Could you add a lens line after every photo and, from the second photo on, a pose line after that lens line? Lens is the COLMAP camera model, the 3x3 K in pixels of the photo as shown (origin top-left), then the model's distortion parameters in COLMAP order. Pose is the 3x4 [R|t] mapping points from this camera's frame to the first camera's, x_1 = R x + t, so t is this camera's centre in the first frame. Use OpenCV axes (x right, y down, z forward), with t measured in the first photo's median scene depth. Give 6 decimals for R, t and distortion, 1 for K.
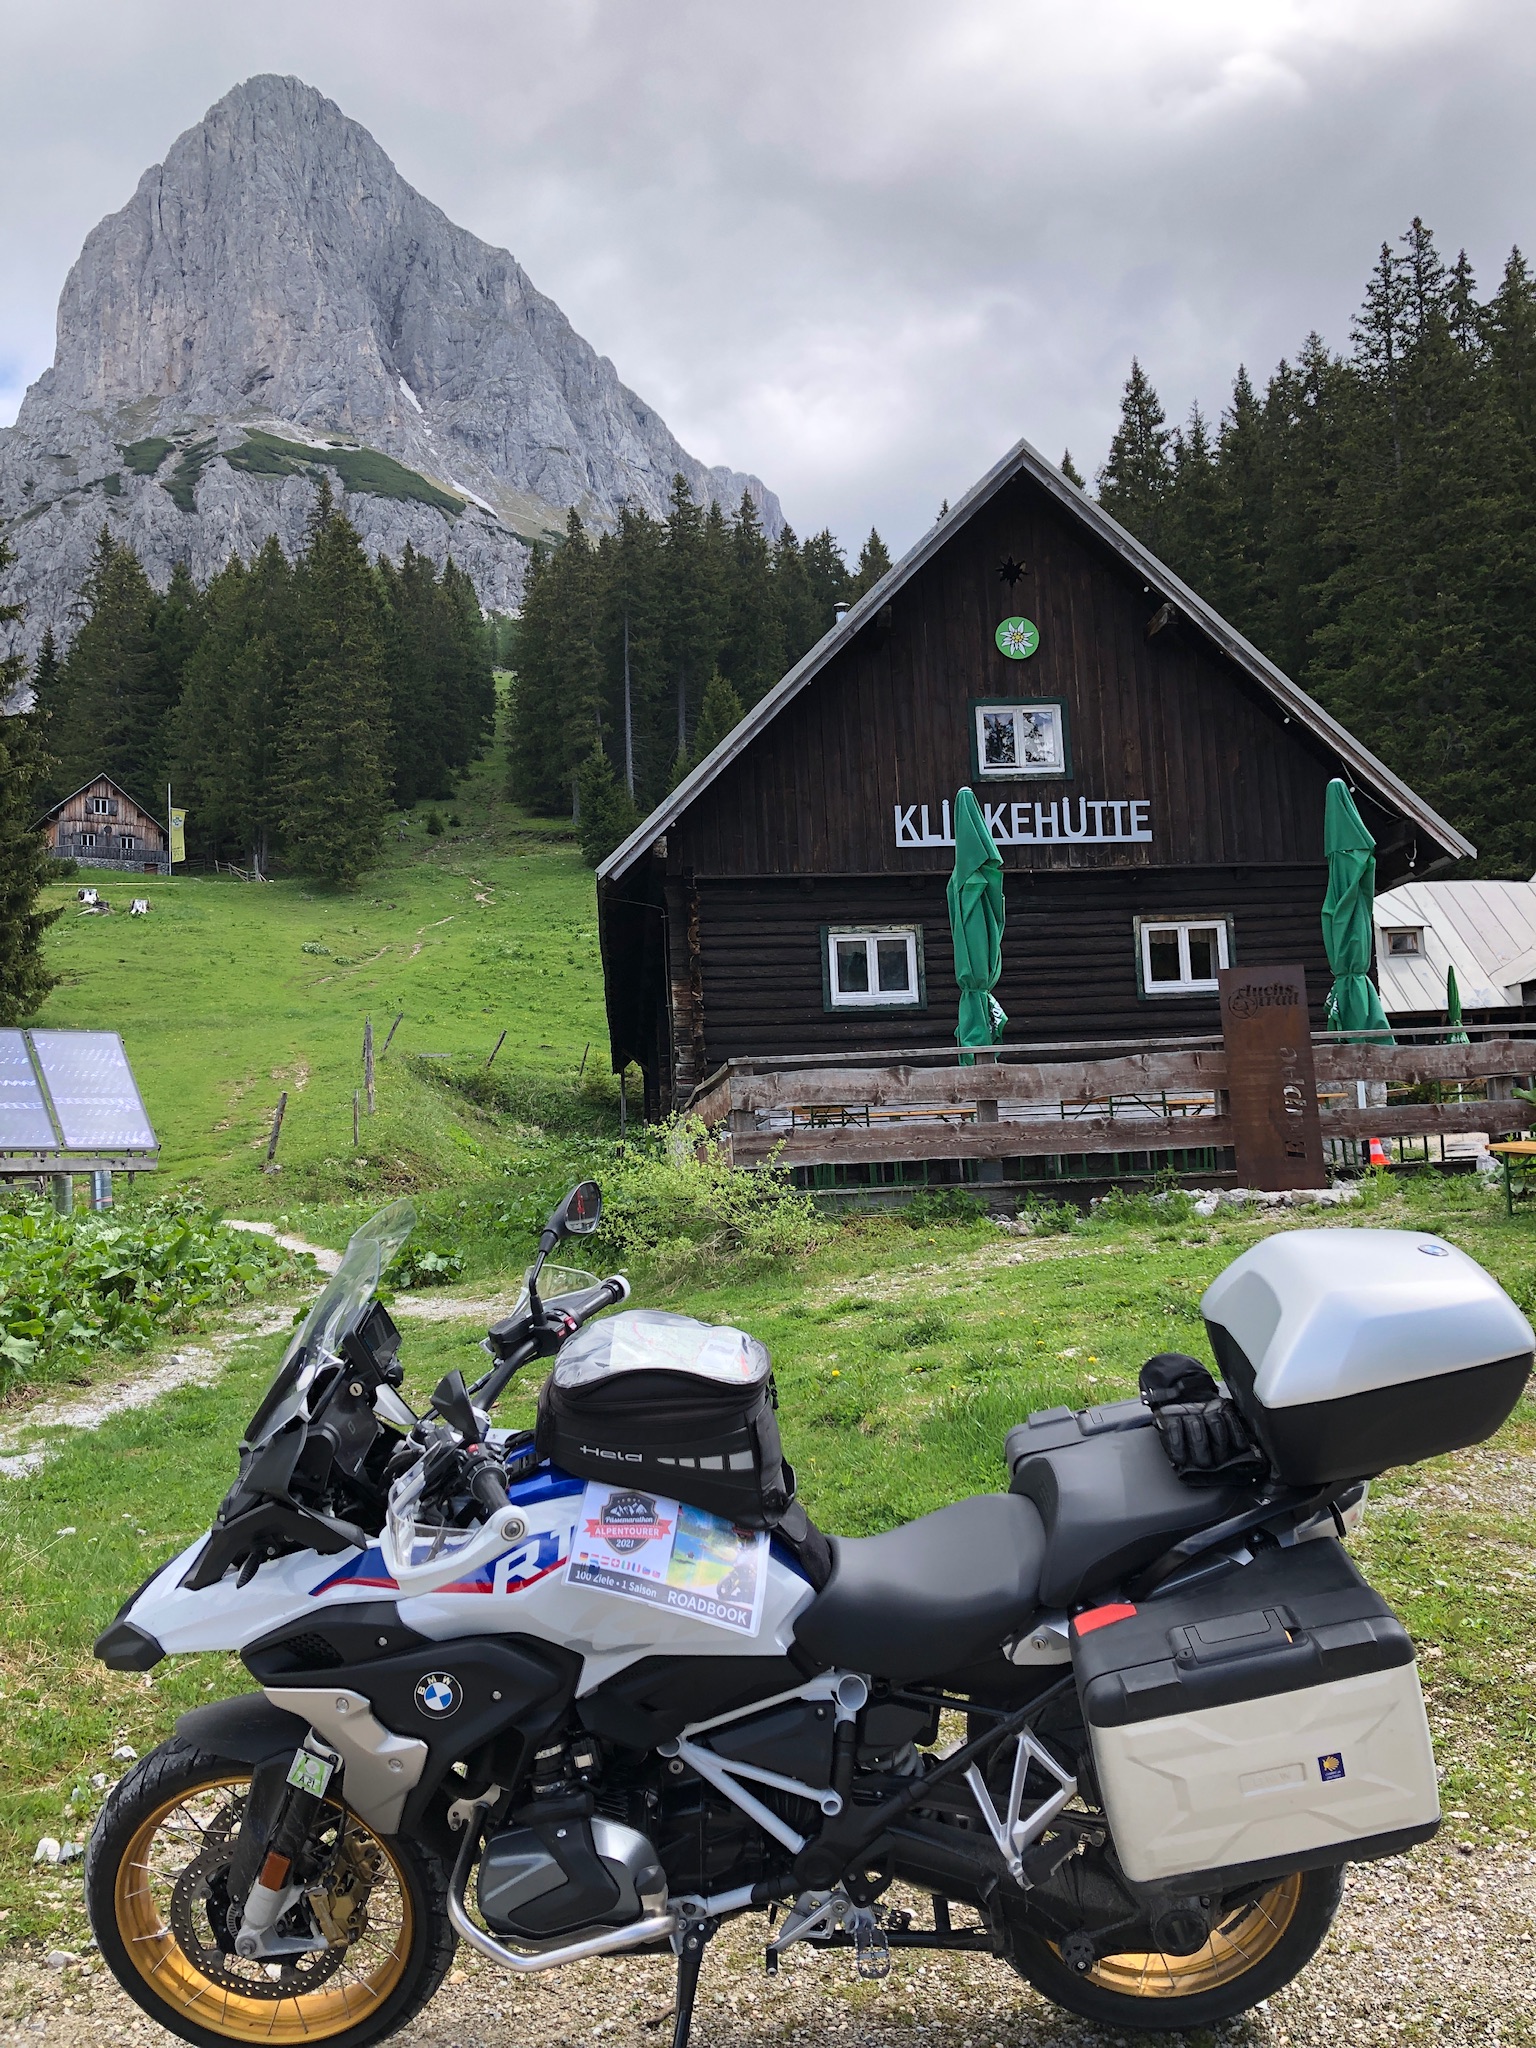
lens RADIAL K [[1672.5, 0, 778.3], [0, 1672.5, 1027.5], [0, 0, 1]] dist [0.059998, -0.047538]
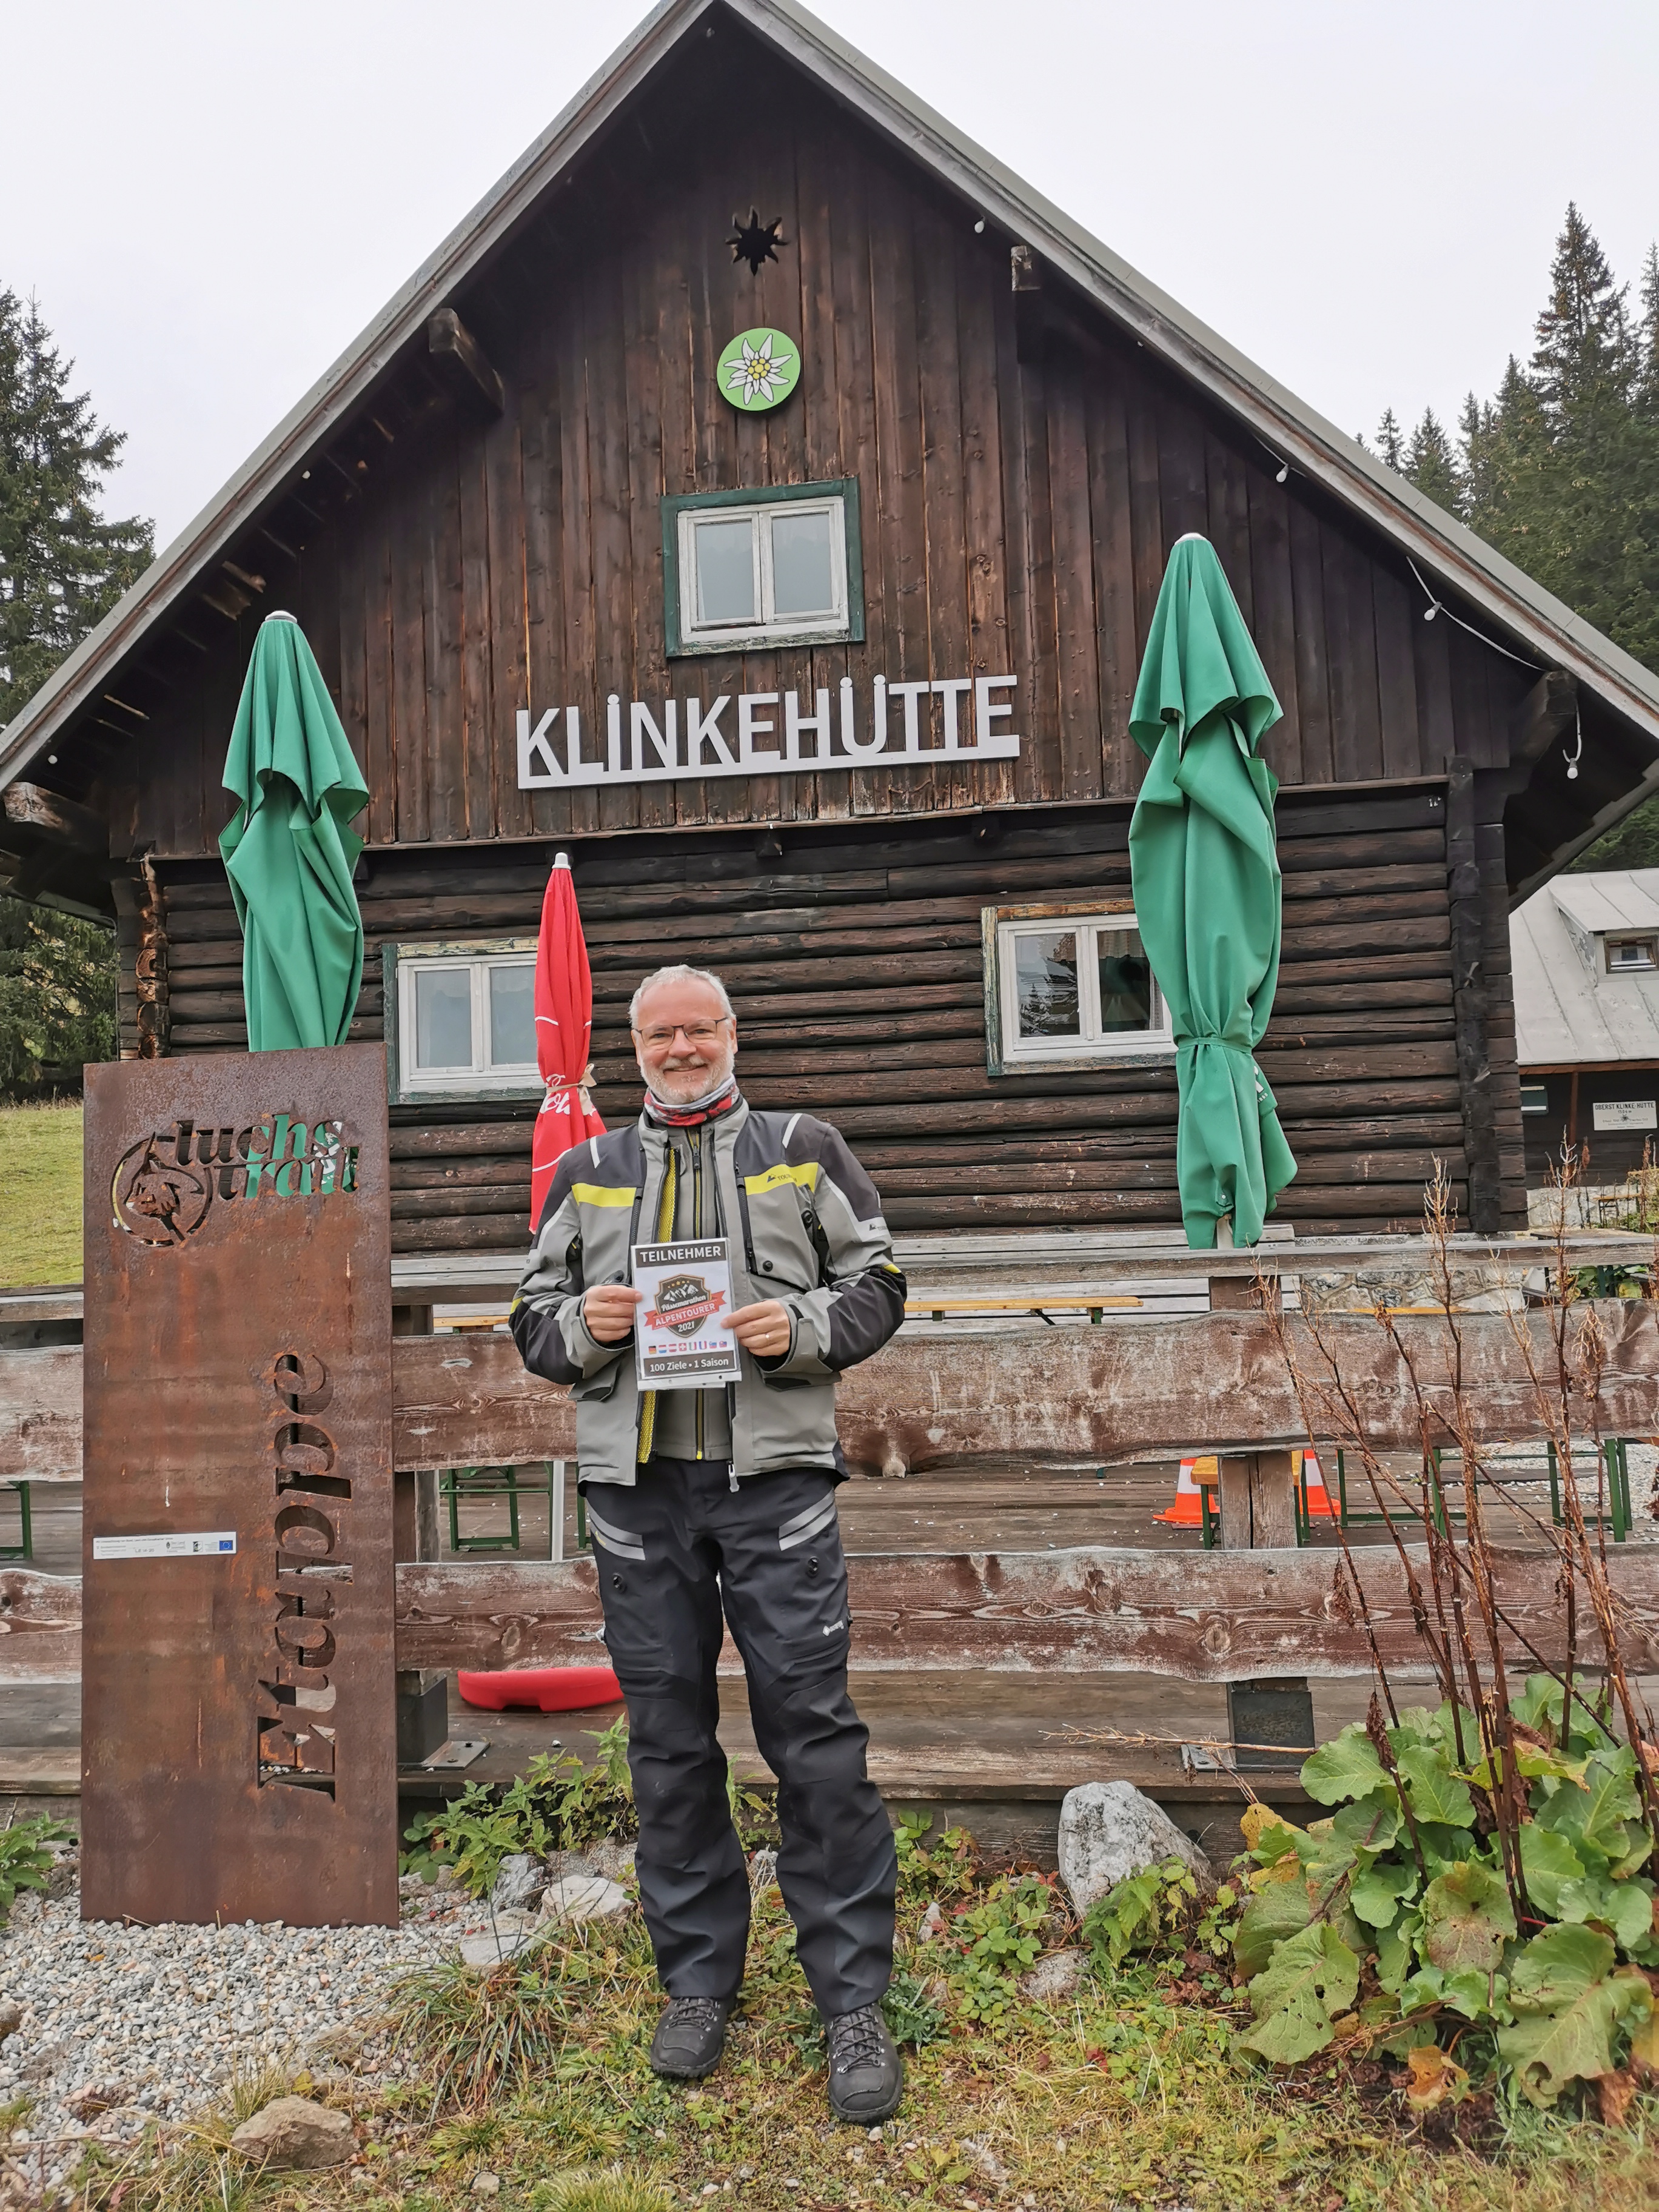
lens RADIAL K [[1719.3, 0, 824.8], [0, 1719.3, 1097.4], [0, 0, 1]] dist [0.062515, -0.020384]
pose [[0.970779, -0.009198, -0.239800, 0.284618], [0.014890, 0.999648, 0.021936, -0.021390], [0.239514, -0.024866, 0.970574, 0.481354]]
